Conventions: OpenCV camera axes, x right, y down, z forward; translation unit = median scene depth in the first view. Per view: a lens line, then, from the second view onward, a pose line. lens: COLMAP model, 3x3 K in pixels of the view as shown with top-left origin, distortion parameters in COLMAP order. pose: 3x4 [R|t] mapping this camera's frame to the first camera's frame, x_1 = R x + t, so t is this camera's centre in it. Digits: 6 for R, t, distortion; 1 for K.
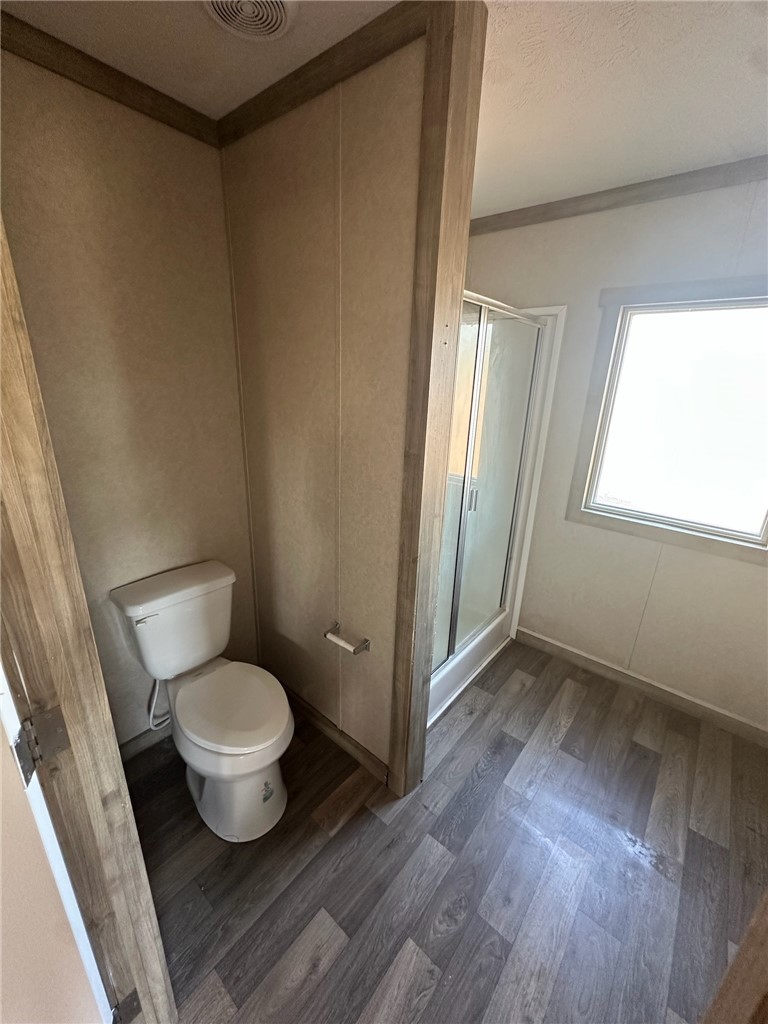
lens RADIAL K [[407.7, 0, 381.5], [0, 407.7, 512.1], [0, 0, 1]] dist [-0.008694, 0.001168]
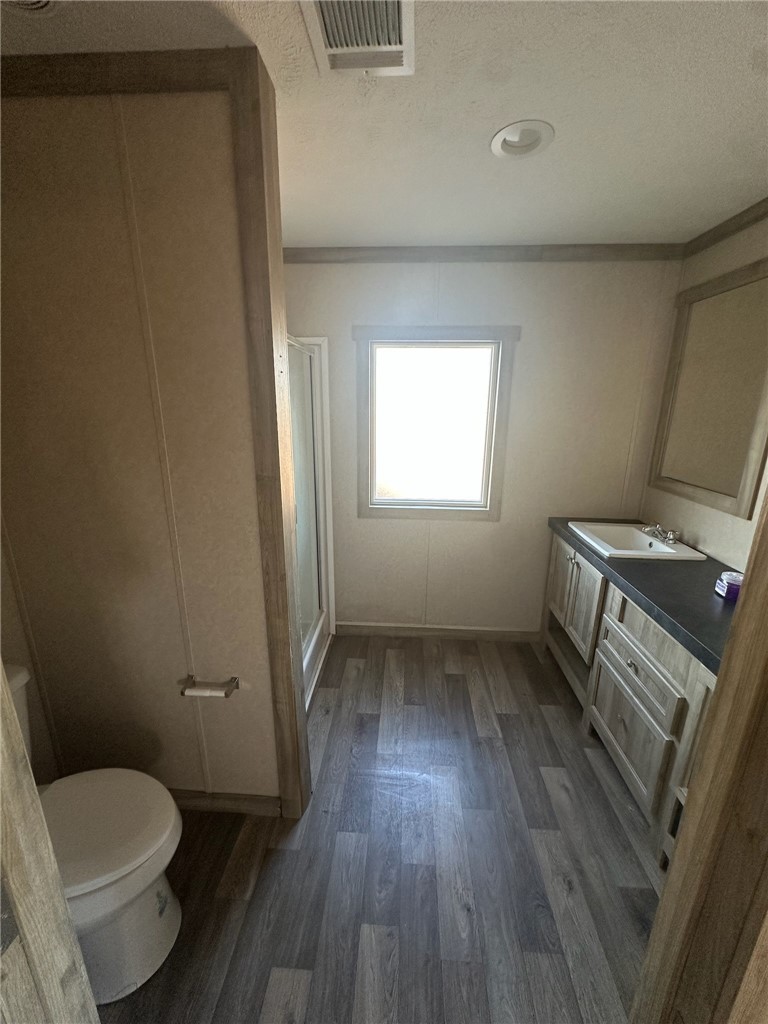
lens RADIAL K [[407.7, 0, 383.9], [0, 407.7, 512.8], [0, 0, 1]] dist [-0.008694, 0.001168]
pose [[0.802165, -0.184057, 0.568027, -0.218745], [0.206960, 0.978039, 0.024644, -0.012297], [-0.560088, 0.097790, 0.822641, -0.007152]]
